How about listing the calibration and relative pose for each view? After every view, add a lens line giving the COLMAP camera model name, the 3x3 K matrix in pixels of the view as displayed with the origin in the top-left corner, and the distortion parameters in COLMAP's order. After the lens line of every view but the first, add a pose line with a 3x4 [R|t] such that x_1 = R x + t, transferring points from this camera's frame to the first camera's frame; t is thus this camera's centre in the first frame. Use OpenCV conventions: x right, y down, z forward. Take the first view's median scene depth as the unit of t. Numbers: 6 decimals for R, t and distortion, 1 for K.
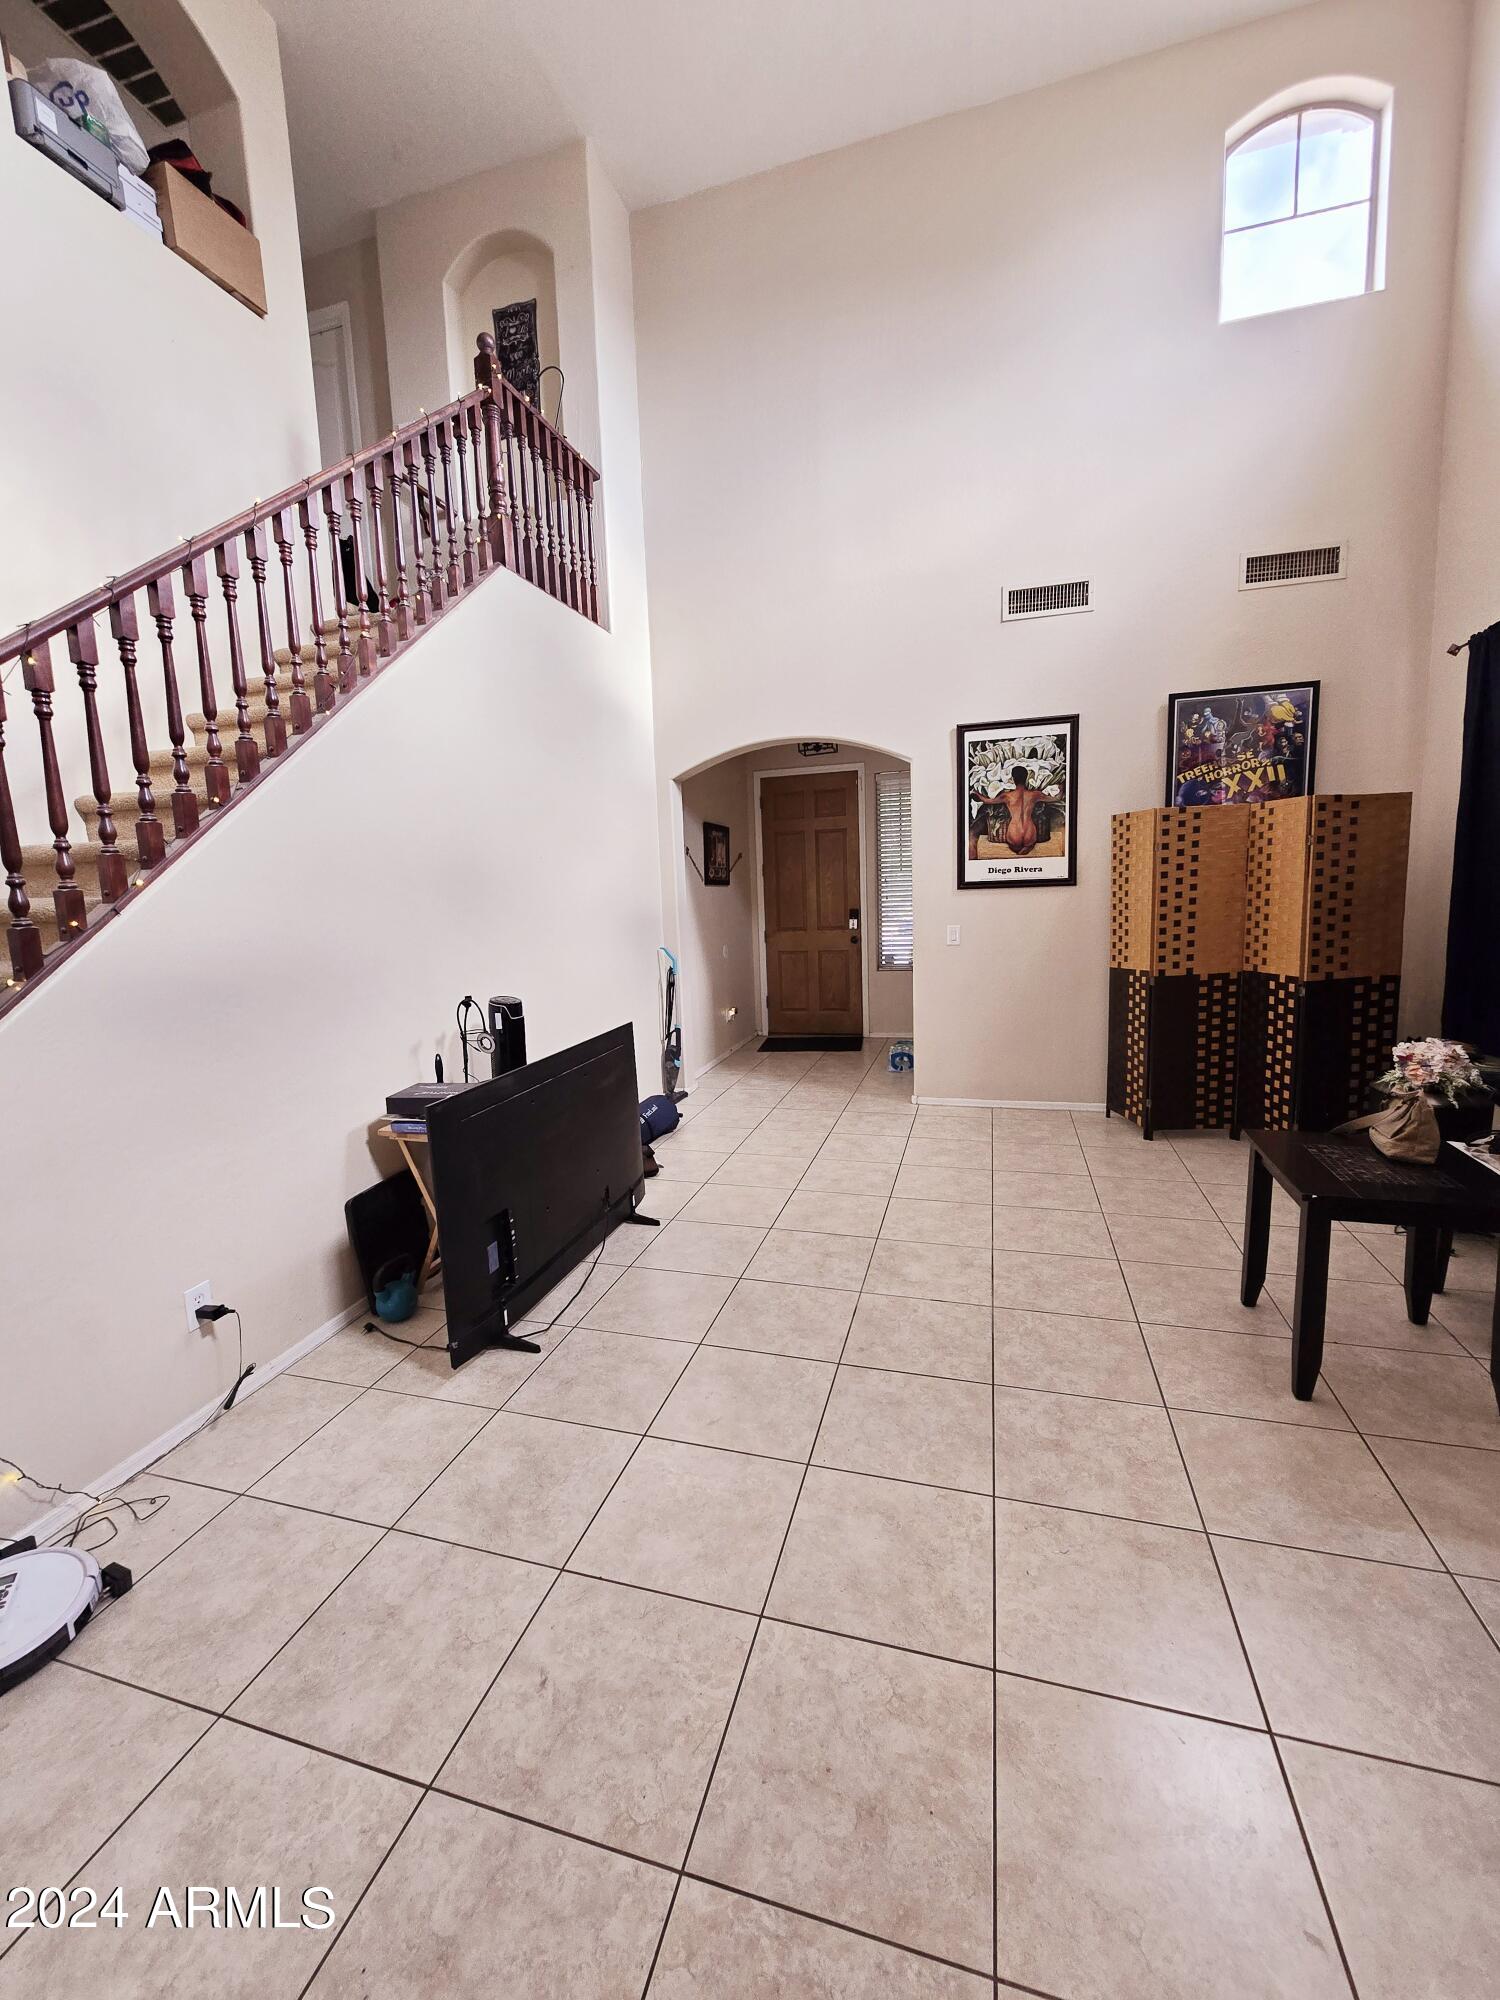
lens RADIAL K [[814.5, 0, 749.2], [0, 814.5, 1000.8], [0, 0, 1]] dist [-0.004270, 0.002458]
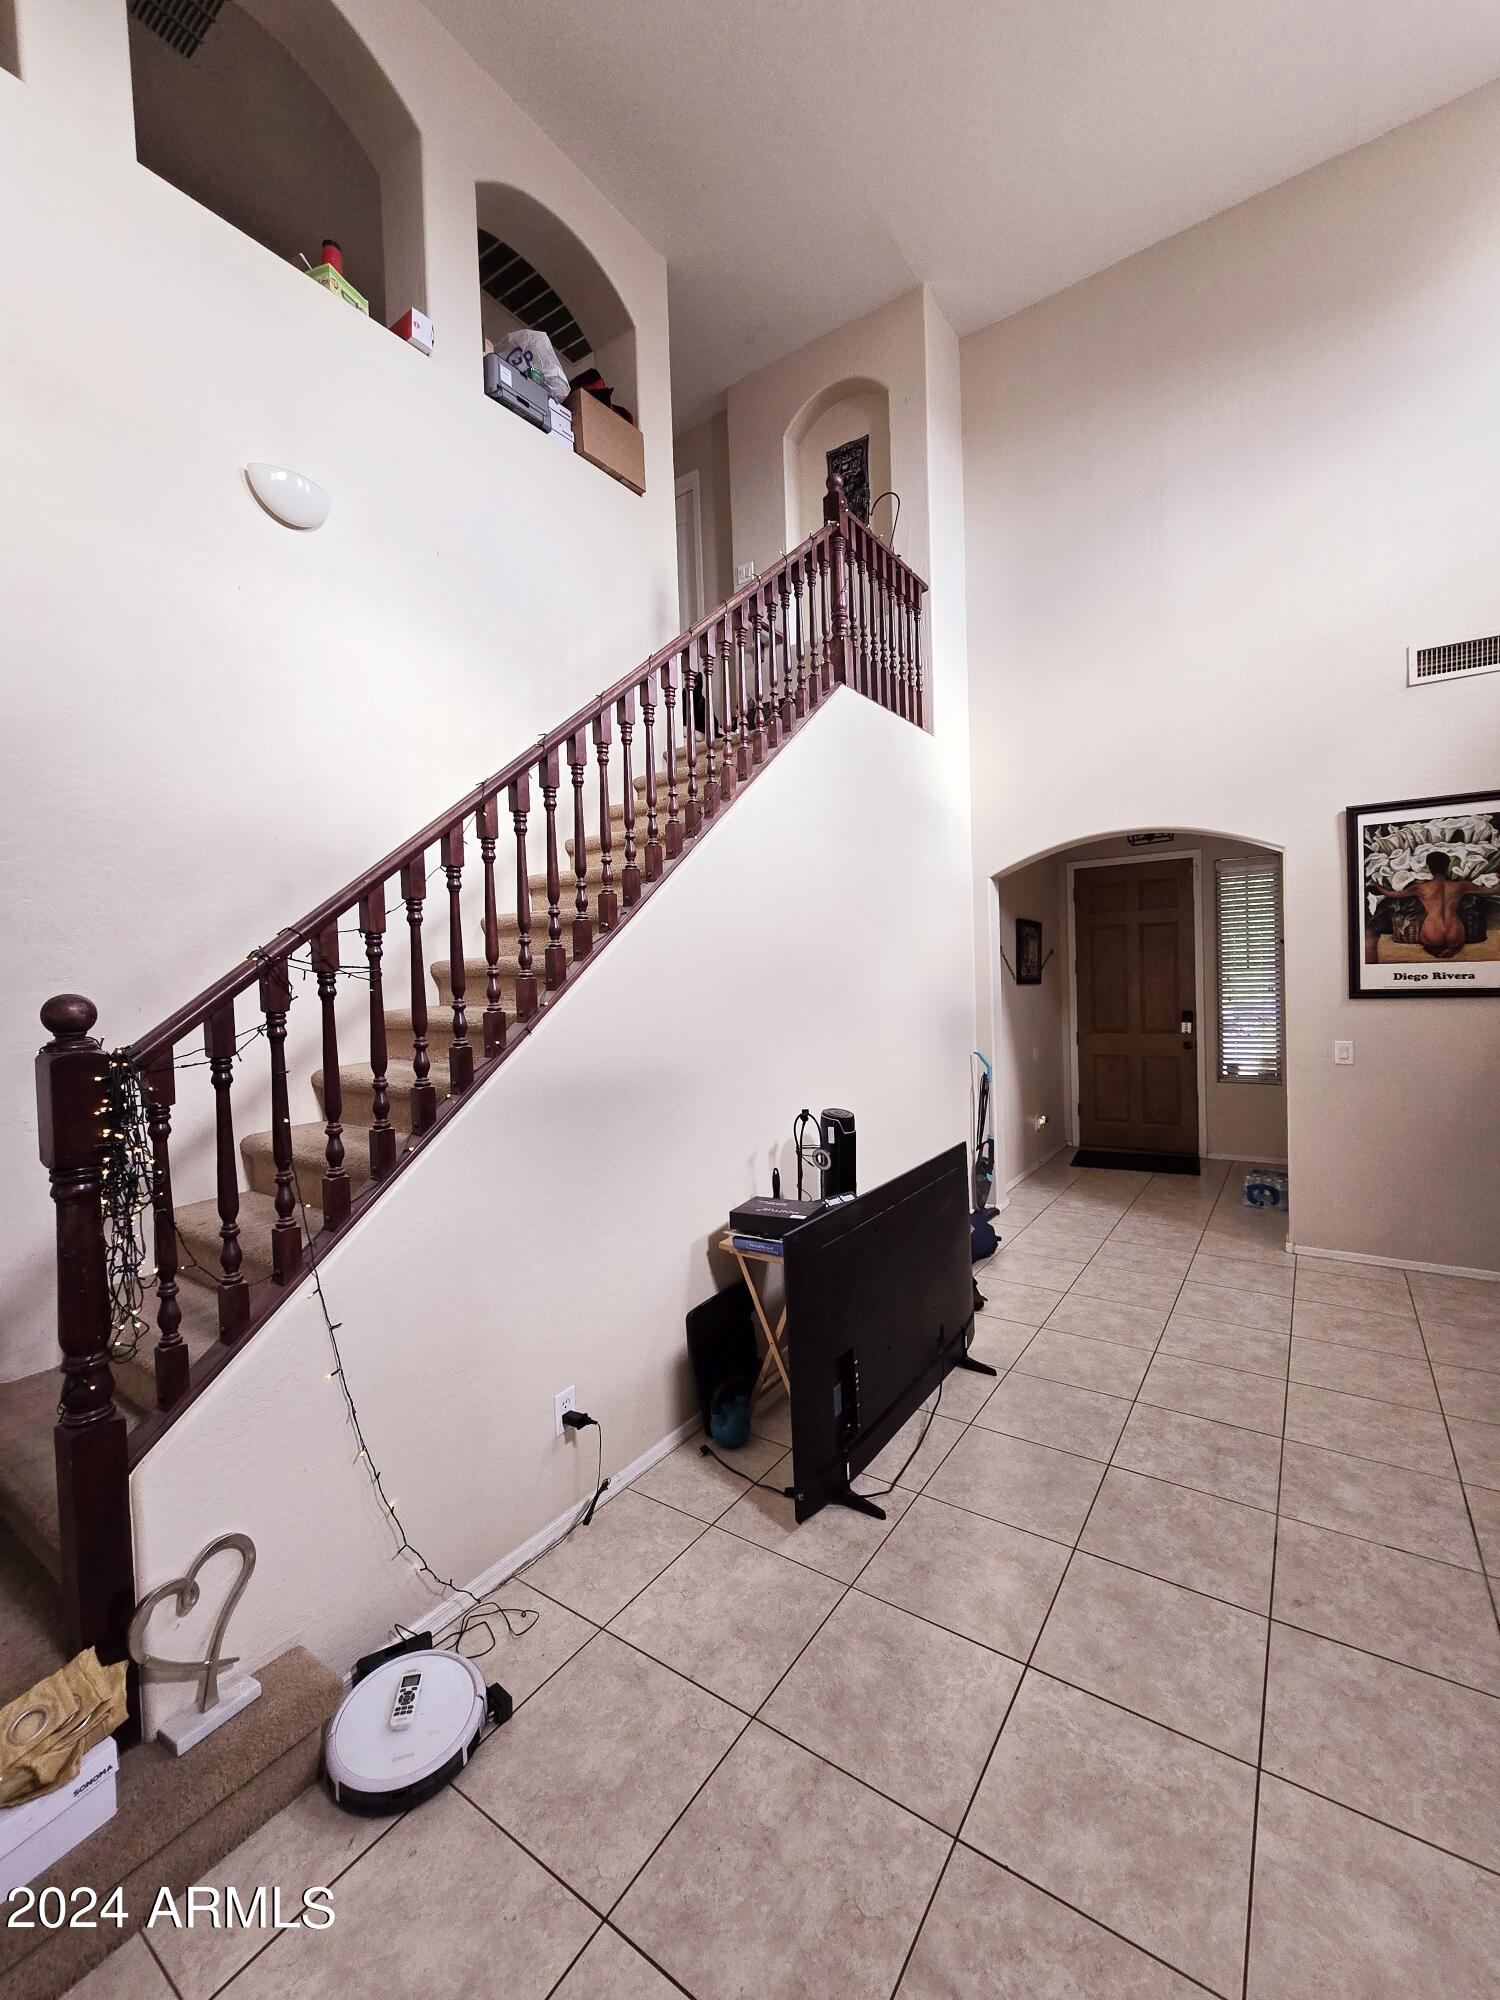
lens RADIAL K [[814.5, 0, 750.0], [0, 814.5, 1001.4], [0, 0, 1]] dist [-0.004270, 0.002458]
pose [[0.953163, 0.017548, -0.301948, -0.120623], [-0.045959, 0.995126, -0.087248, -0.049443], [0.298945, 0.097039, 0.949324, 0.033110]]
